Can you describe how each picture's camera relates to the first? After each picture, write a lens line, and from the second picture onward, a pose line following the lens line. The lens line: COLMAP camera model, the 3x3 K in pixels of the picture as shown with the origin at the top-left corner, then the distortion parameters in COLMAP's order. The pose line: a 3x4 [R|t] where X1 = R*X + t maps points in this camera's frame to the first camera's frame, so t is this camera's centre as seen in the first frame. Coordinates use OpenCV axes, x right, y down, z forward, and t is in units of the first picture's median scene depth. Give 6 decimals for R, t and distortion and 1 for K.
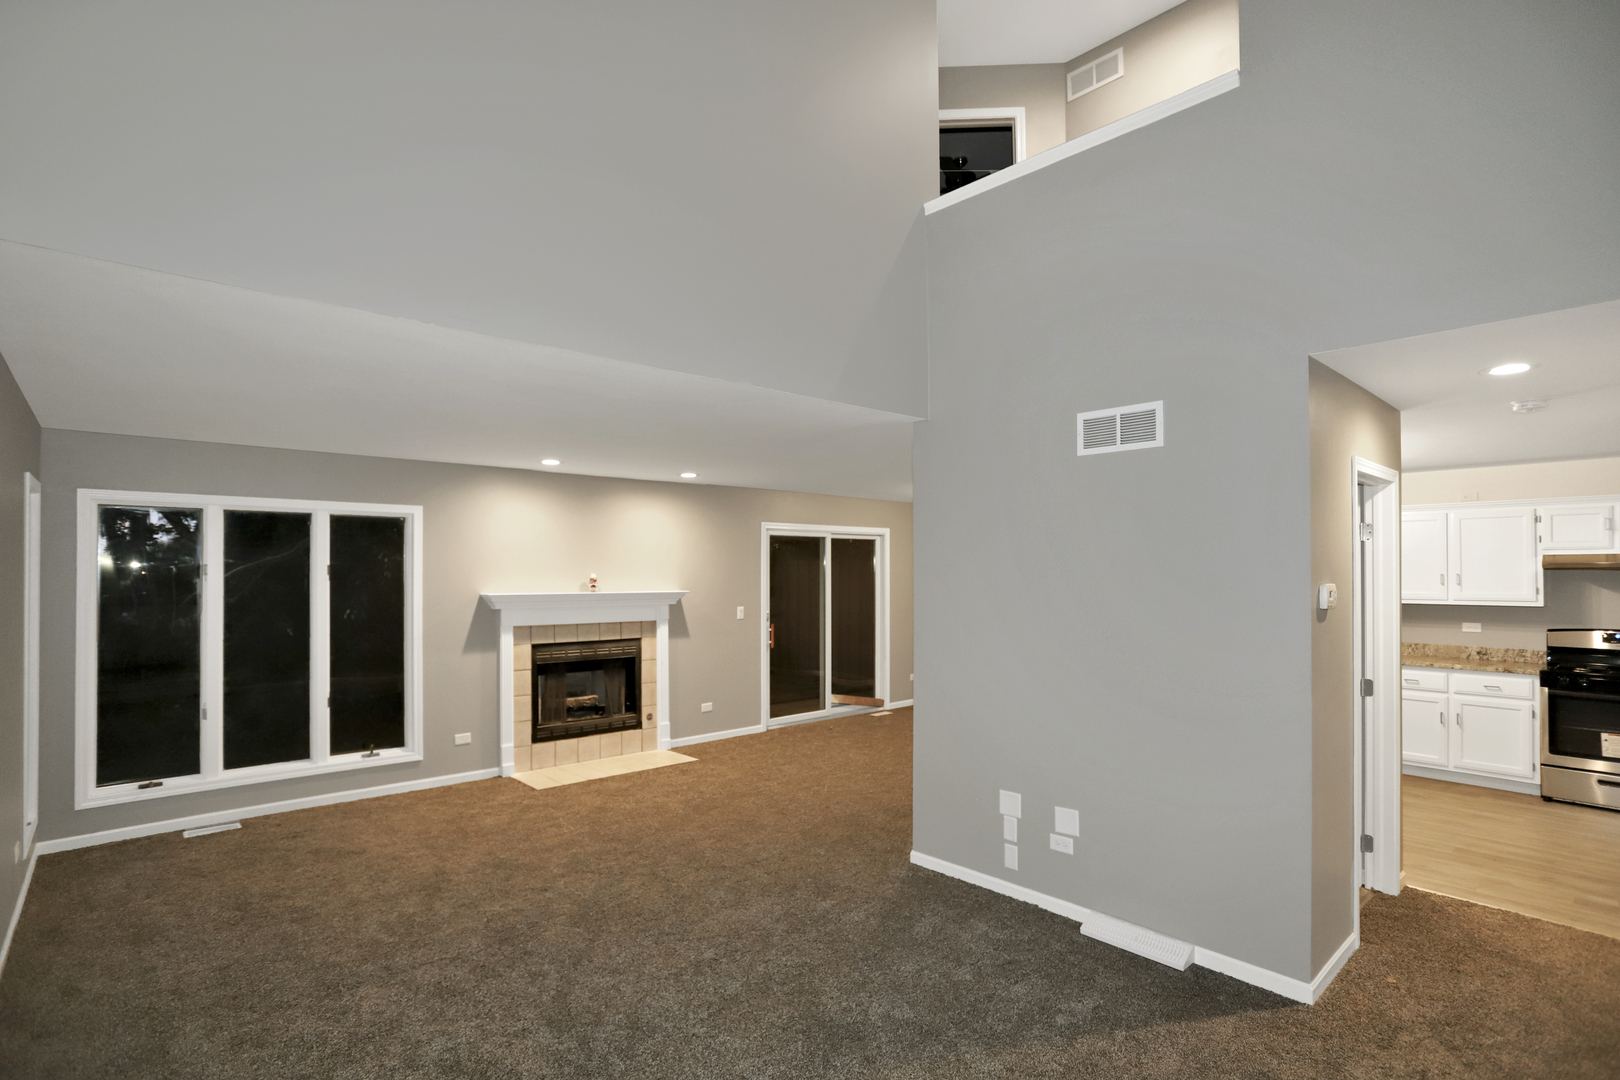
lens RADIAL K [[783.4, 0, 817.2], [0, 783.4, 558.3], [0, 0, 1]] dist [-0.053652, 0.023792]
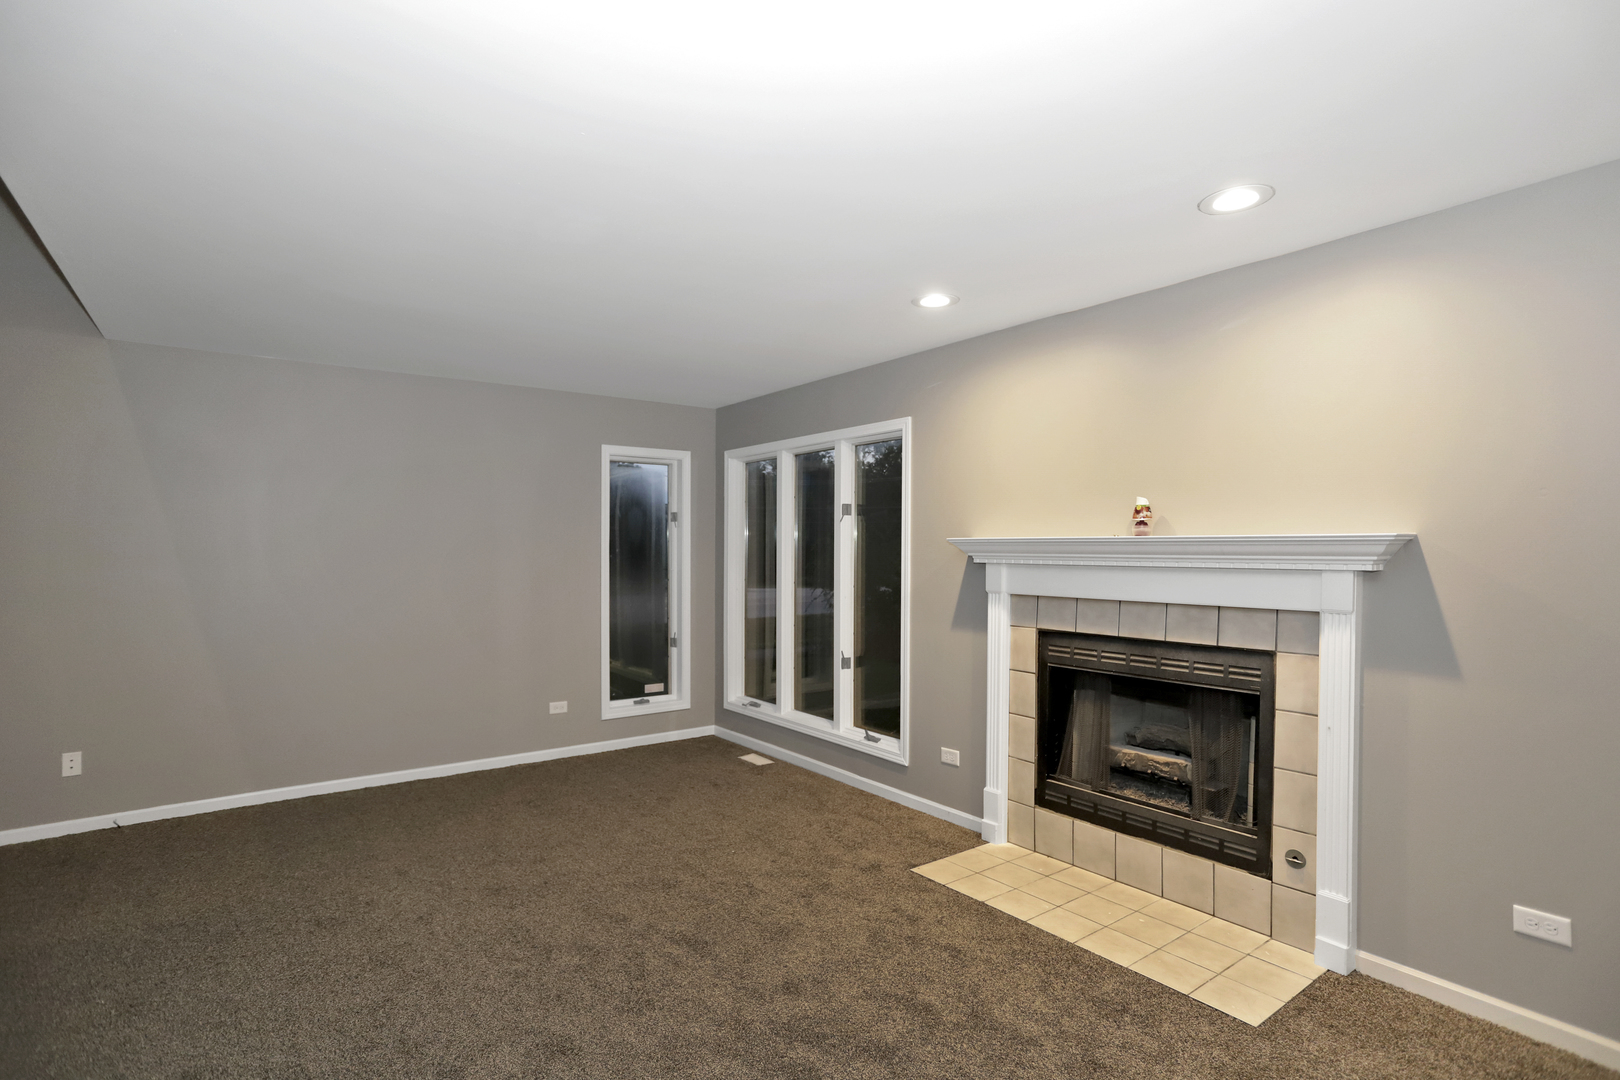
lens RADIAL K [[783.4, 0, 817.2], [0, 783.4, 558.3], [0, 0, 1]] dist [-0.053652, 0.023792]
pose [[-0.073233, 0.008011, -0.997283, 0.202586], [0.007366, 0.999945, 0.007492, 0.054972], [0.997288, -0.006797, -0.073288, 0.885939]]
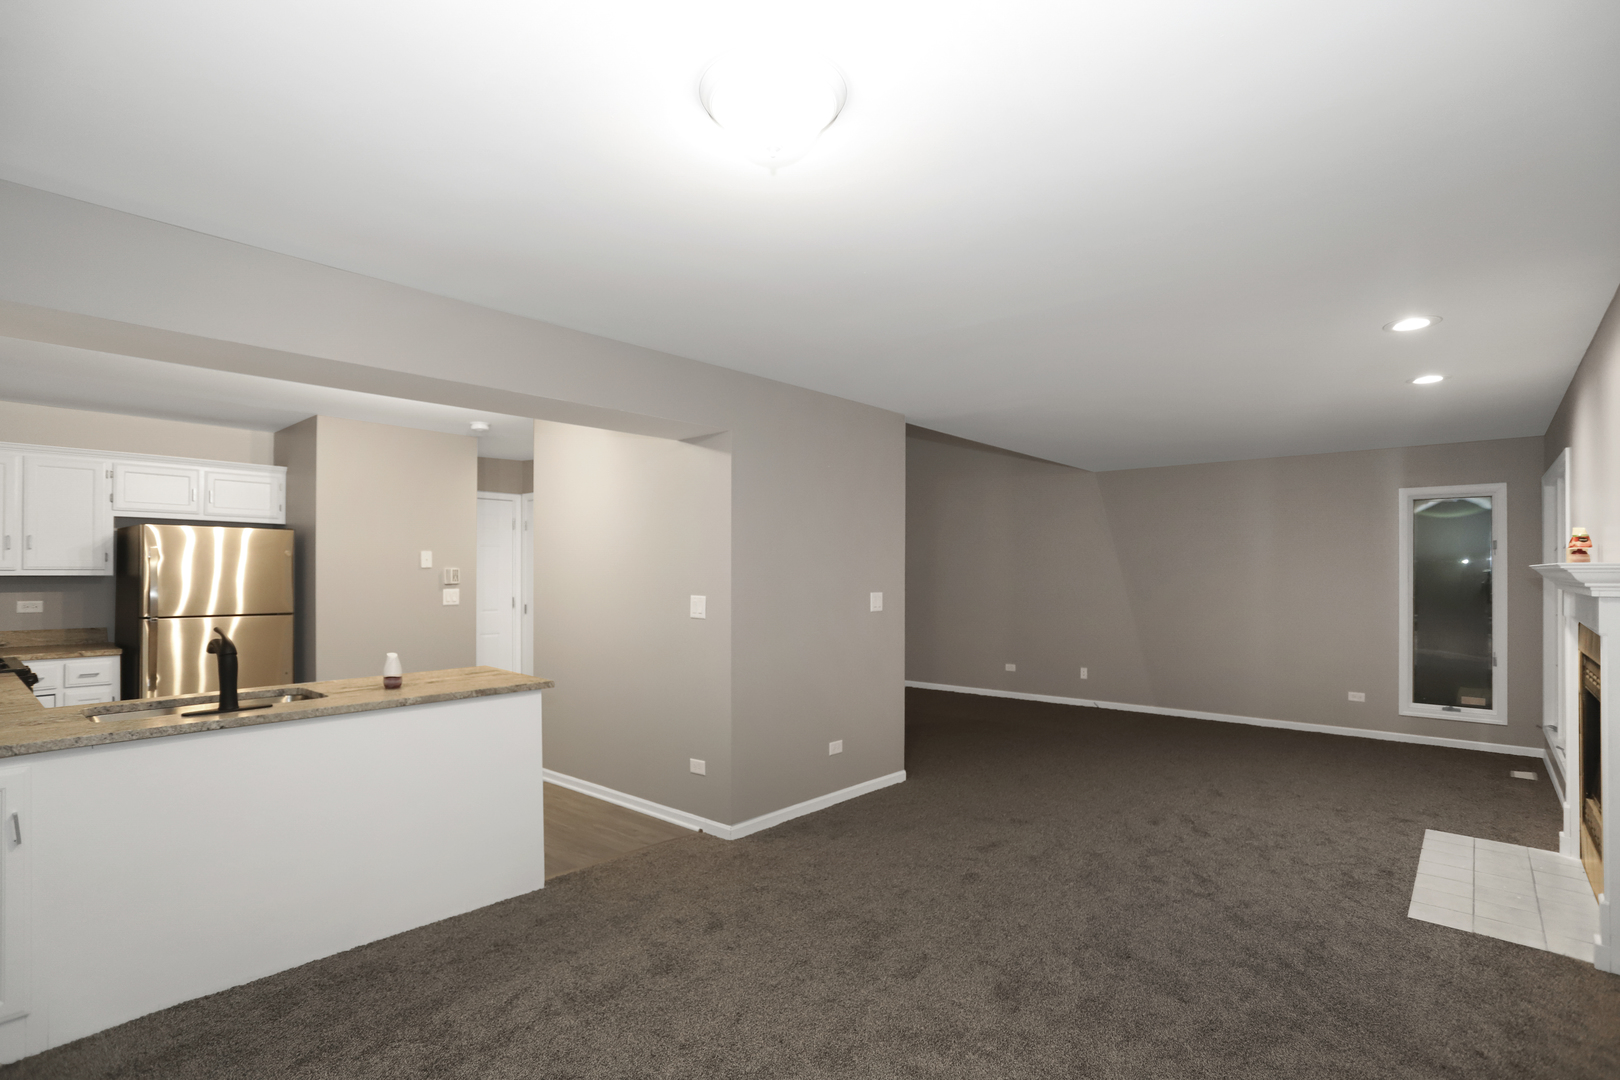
lens RADIAL K [[783.4, 0, 817.2], [0, 783.4, 558.3], [0, 0, 1]] dist [-0.053652, 0.023792]
pose [[-0.990016, -0.005939, -0.140830, 0.287038], [-0.001955, 0.999594, -0.028412, 0.057970], [0.140942, -0.027853, -0.989626, 1.495526]]
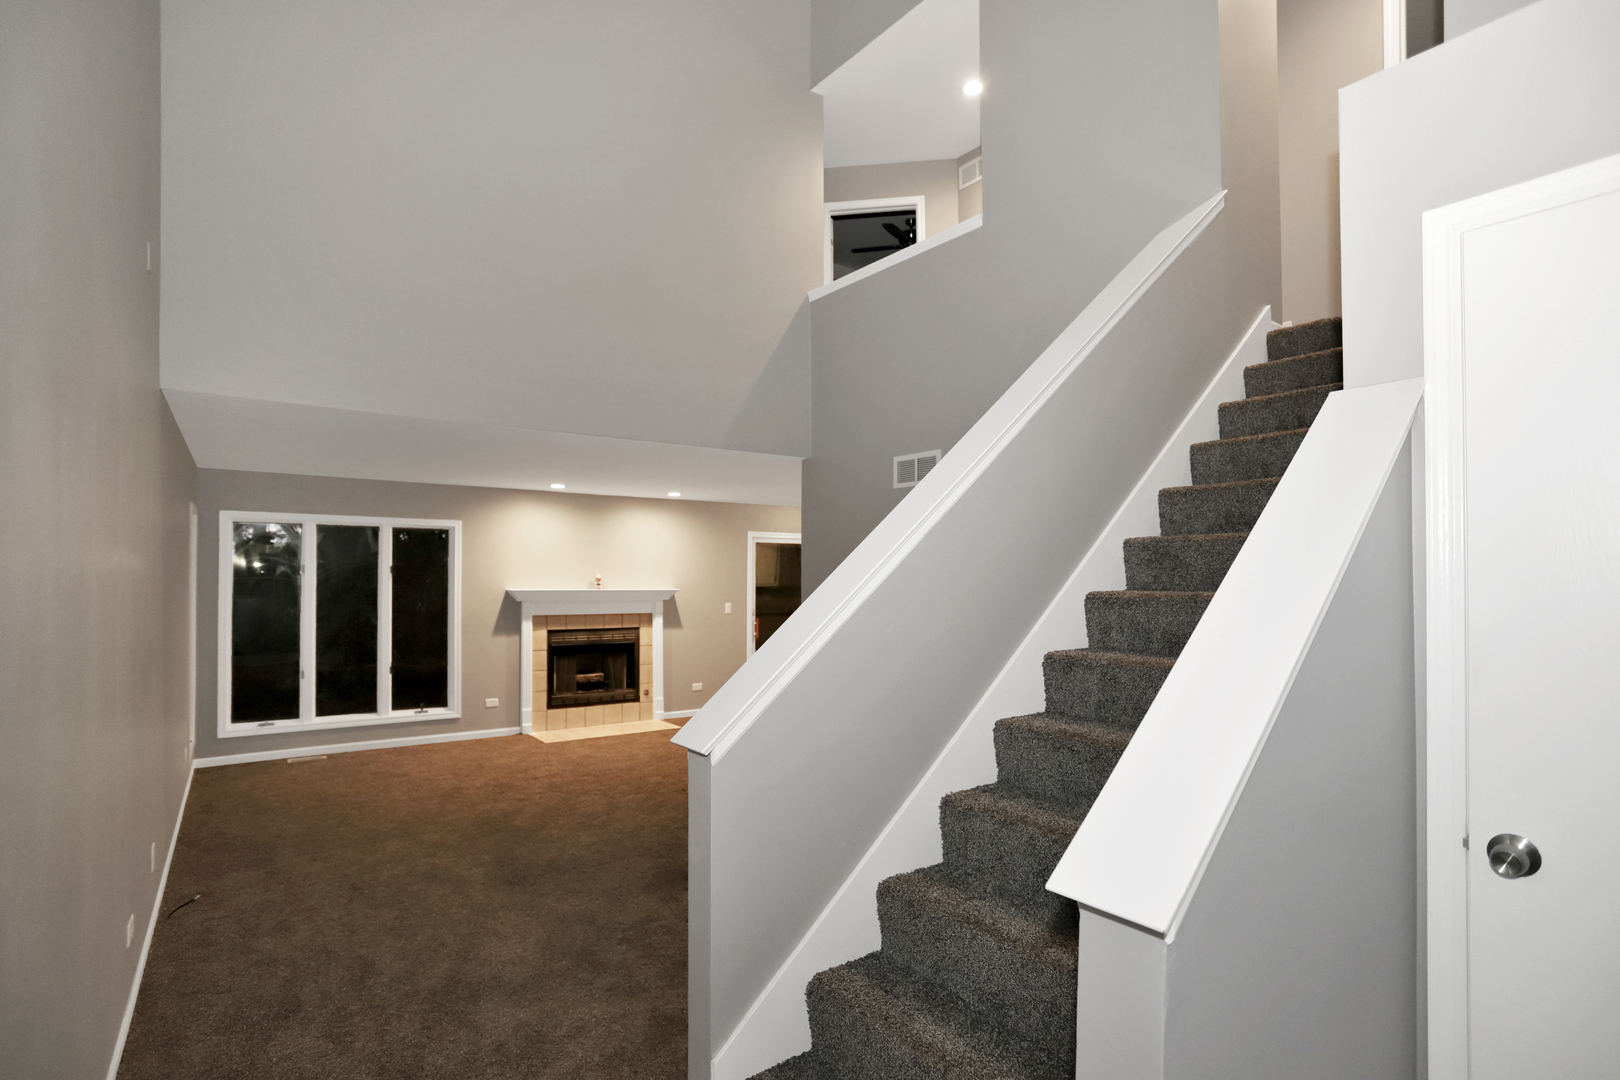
lens RADIAL K [[794.2, 0, 816.9], [0, 794.2, 557.1], [0, 0, 1]] dist [-0.069745, 0.033602]
pose [[0.994640, 0.004240, -0.103309, 0.194976], [-0.004751, 0.999978, -0.004700, -0.002915], [0.103287, 0.005166, 0.994638, -0.217277]]
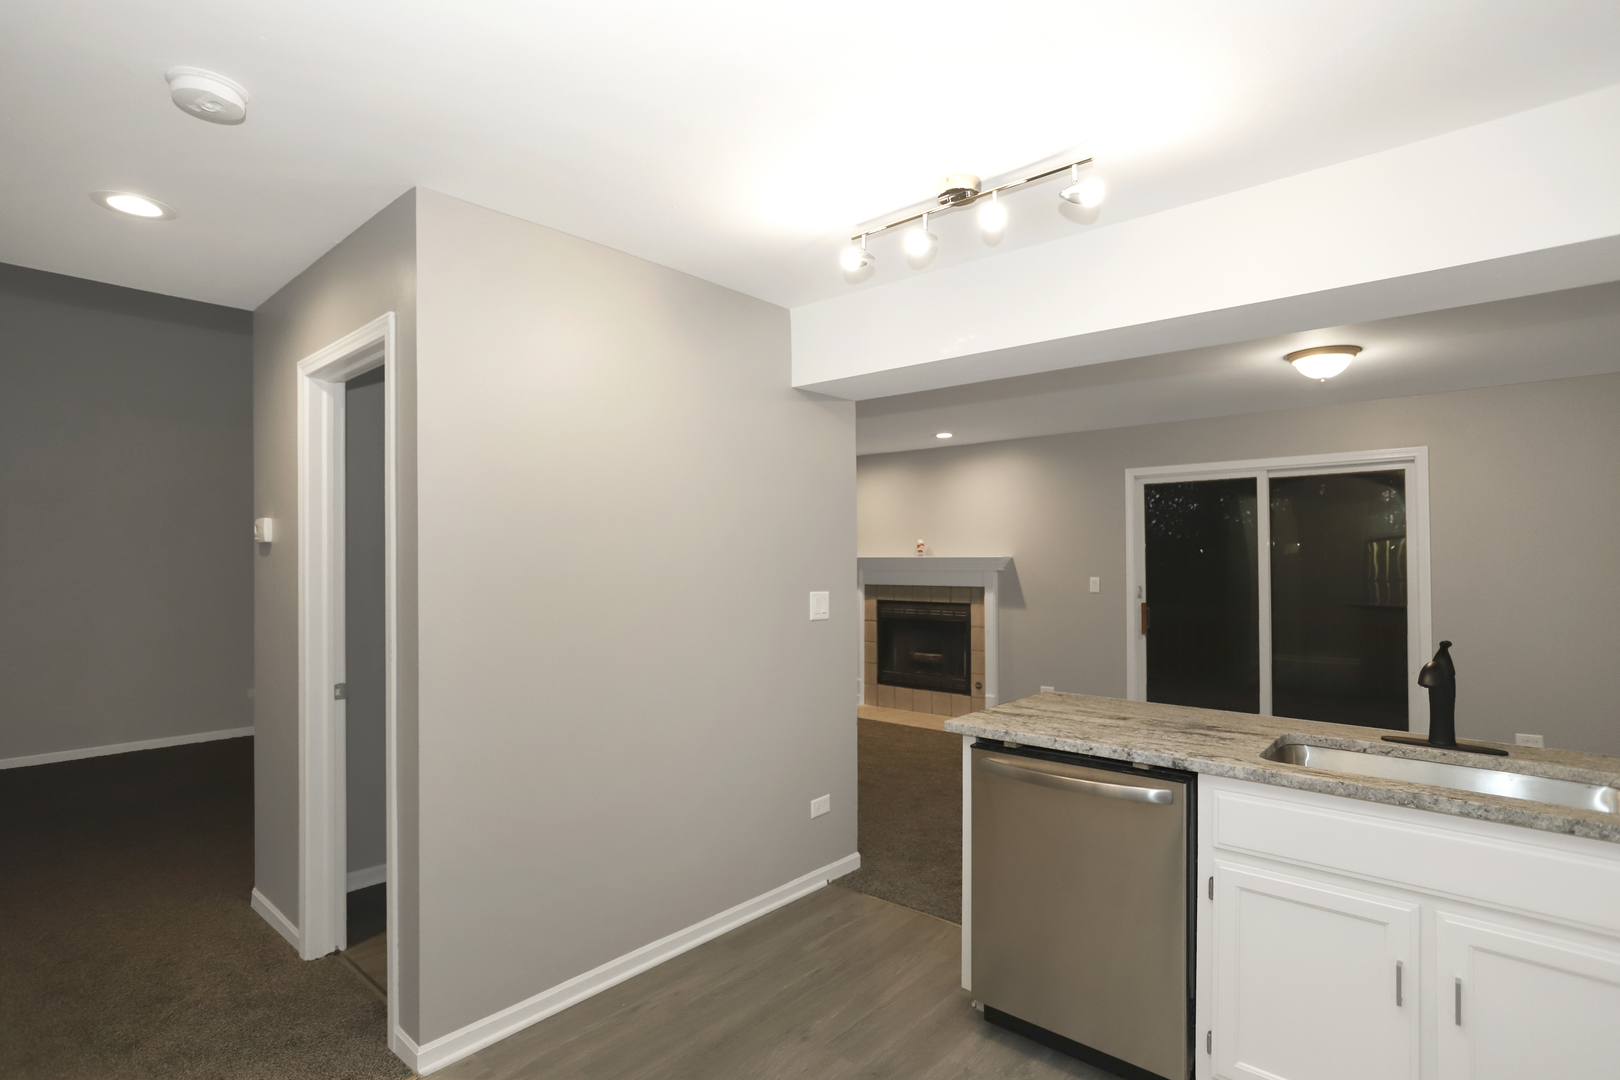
lens RADIAL K [[783.4, 0, 817.2], [0, 783.4, 558.3], [0, 0, 1]] dist [-0.053652, 0.023792]
pose [[0.127965, -0.007512, -0.991750, 0.812519], [0.016471, 0.999850, -0.005448, 0.051949], [0.991642, -0.015638, 0.128069, 0.758647]]
